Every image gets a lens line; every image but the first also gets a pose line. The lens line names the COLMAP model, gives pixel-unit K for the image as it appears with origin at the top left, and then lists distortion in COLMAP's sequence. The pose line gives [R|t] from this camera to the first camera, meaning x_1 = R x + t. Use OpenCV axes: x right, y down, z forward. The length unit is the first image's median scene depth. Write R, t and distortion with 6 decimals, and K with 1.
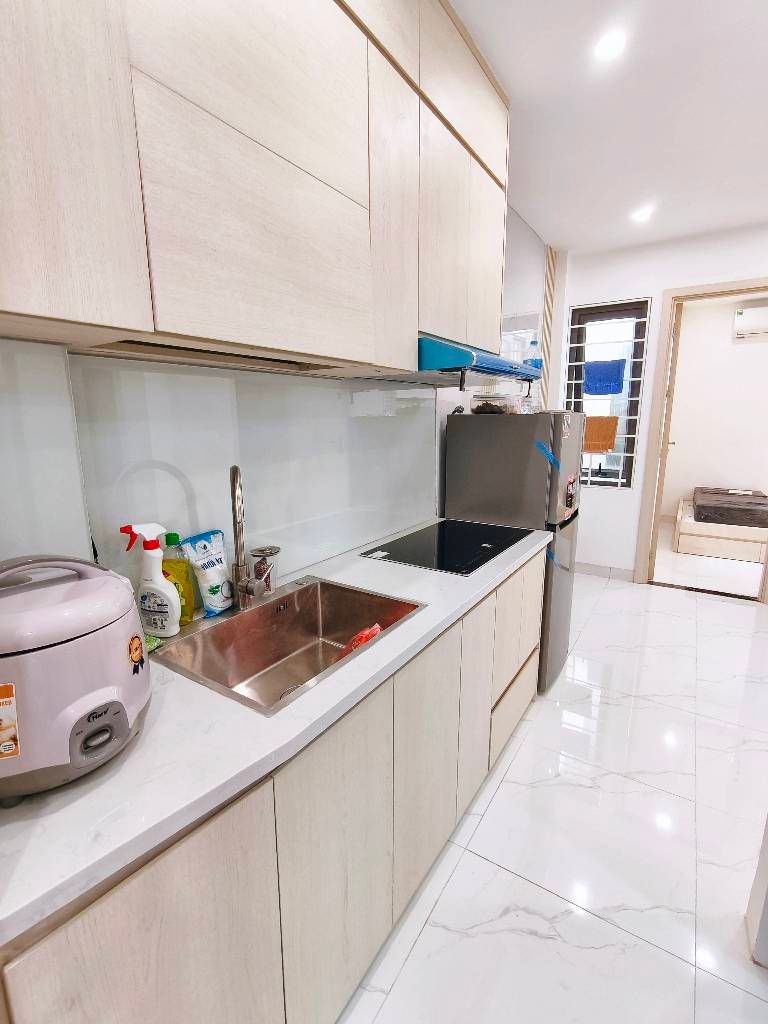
lens RADIAL K [[476.8, 0, 379.9], [0, 476.8, 509.7], [0, 0, 1]] dist [0.000106, 0.001415]
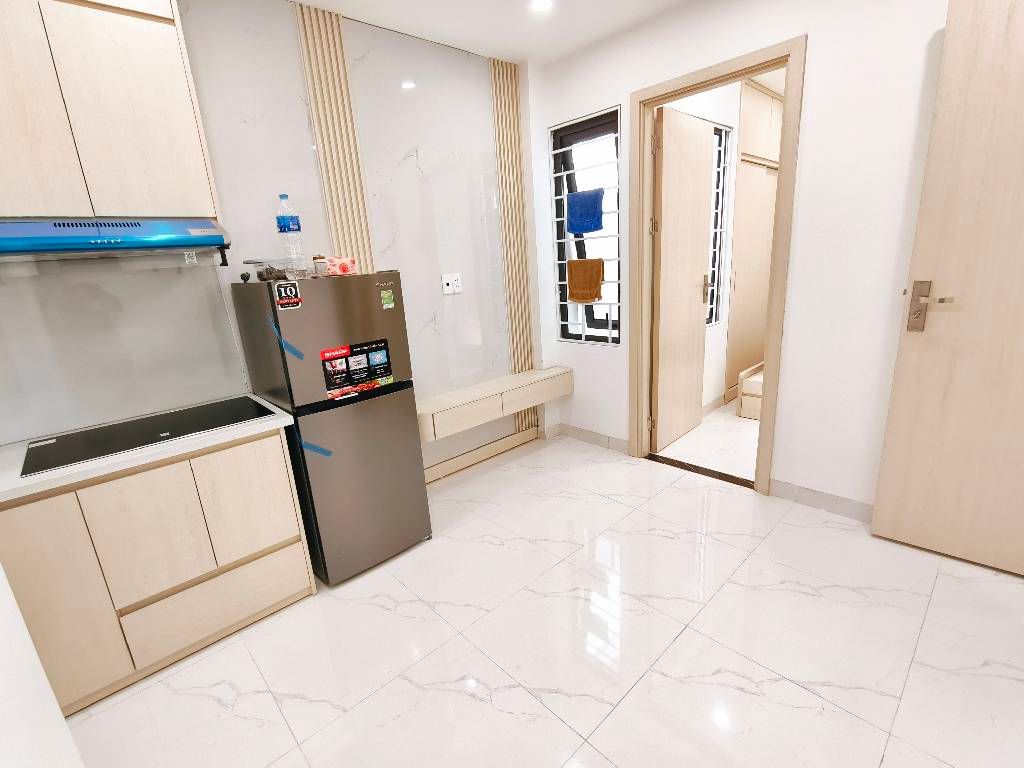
lens RADIAL K [[476.8, 0, 517.8], [0, 476.8, 389.5], [0, 0, 1]] dist [0.000106, 0.001415]
pose [[0.970090, 0.003302, -0.242723, 0.599741], [0.017237, 0.996446, 0.082447, -0.042022], [0.242133, -0.084165, 0.966586, 0.153603]]
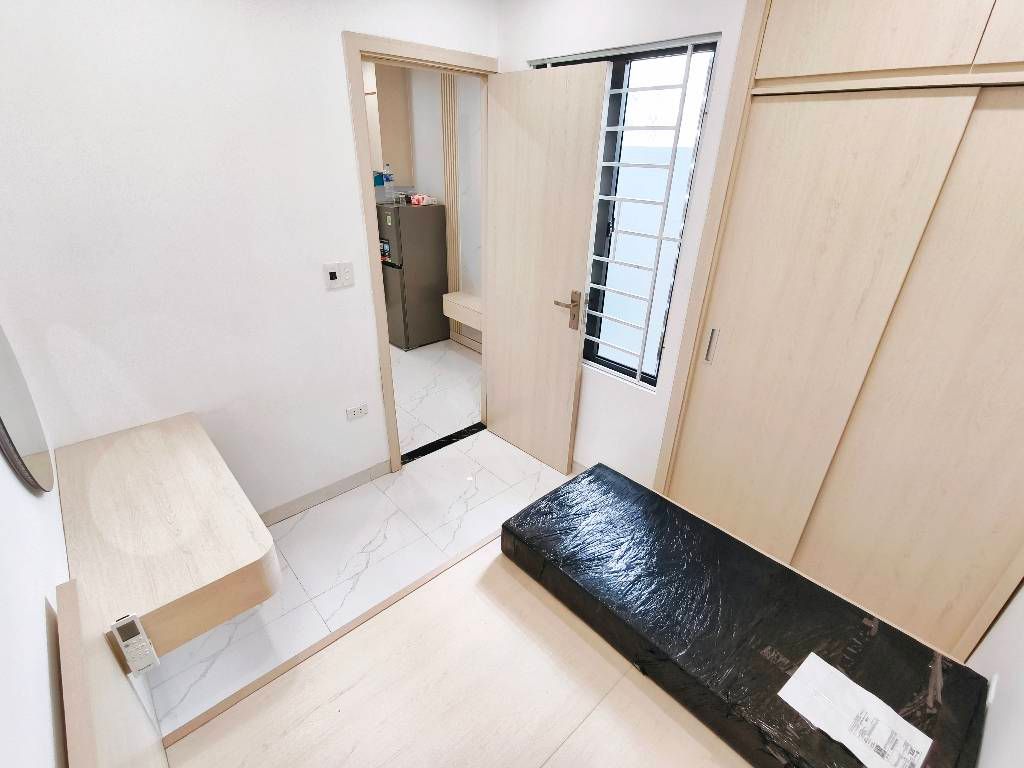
lens RADIAL K [[476.8, 0, 512.3], [0, 476.8, 383.9], [0, 0, 1]] dist [0.000106, 0.001415]
pose [[-0.244912, 0.427578, -0.870169, 1.456274], [-0.212337, 0.852060, 0.478443, -0.402386], [0.946008, 0.301945, -0.117889, 1.268972]]
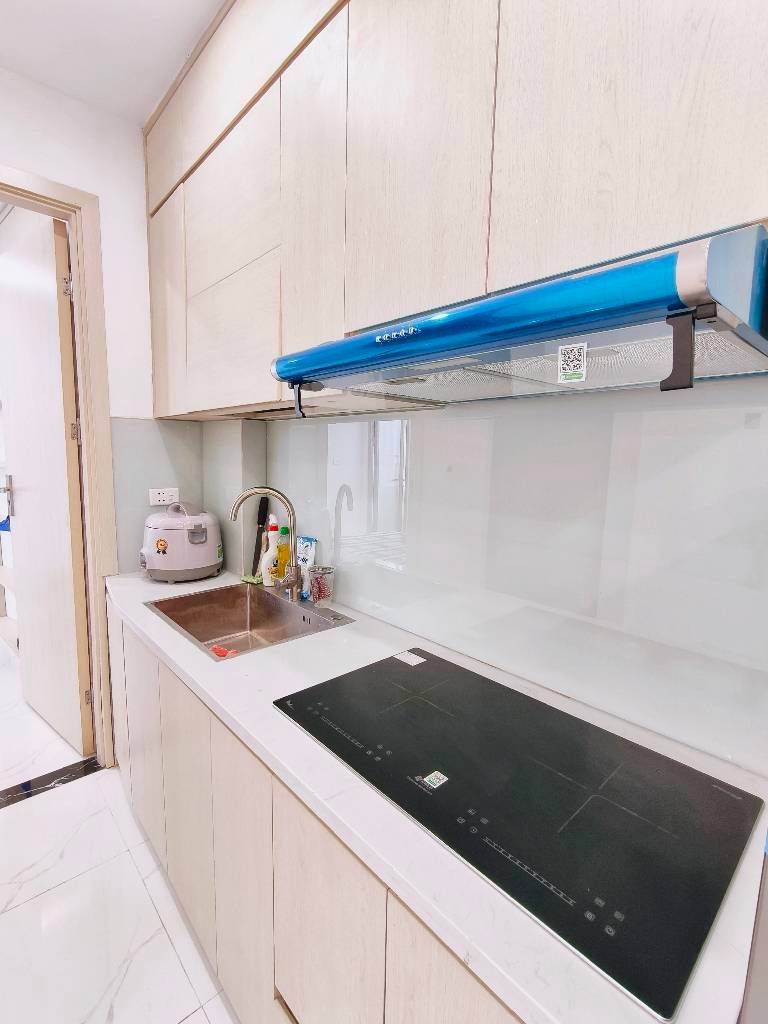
lens RADIAL K [[476.8, 0, 381.8], [0, 476.8, 511.0], [0, 0, 1]] dist [0.000106, 0.001415]
pose [[-0.253355, 0.123169, -0.959500, 0.320727], [-0.200687, 0.963591, 0.176685, -0.111793], [0.946328, 0.237324, -0.219412, 0.537593]]
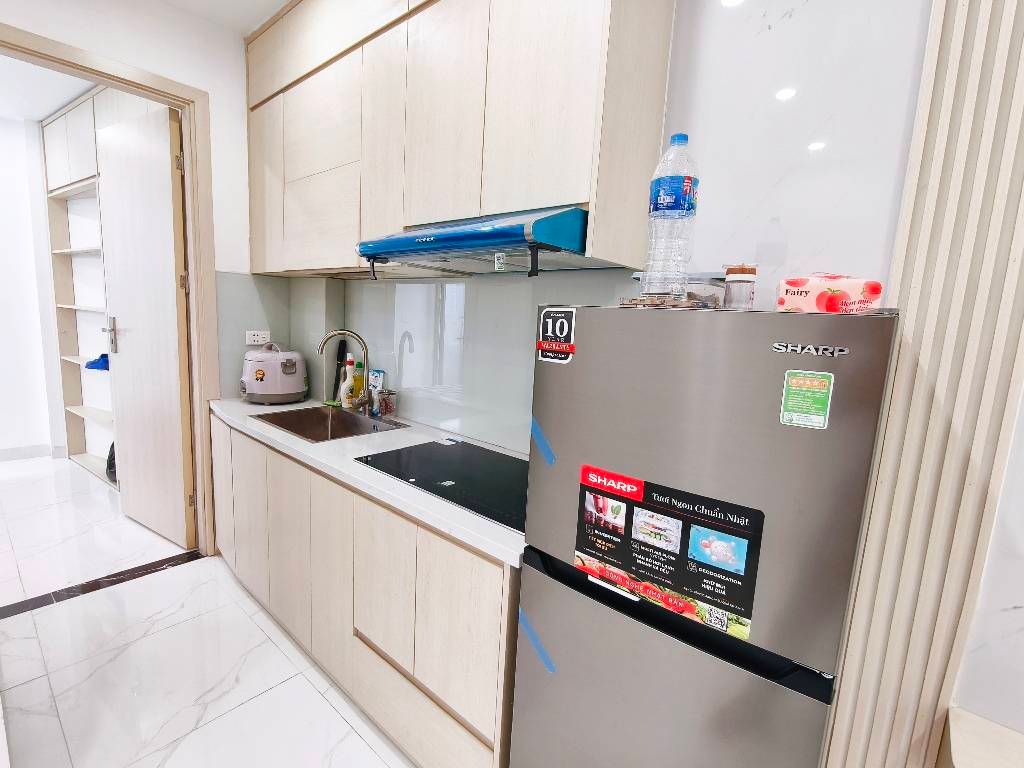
lens RADIAL K [[476.8, 0, 511.1], [0, 476.8, 387.7], [0, 0, 1]] dist [0.000106, 0.001415]
pose [[-0.140059, 0.145231, -0.979434, 0.488957], [-0.238758, 0.955042, 0.175756, -0.117717], [0.960926, 0.258464, -0.099087, 0.610954]]
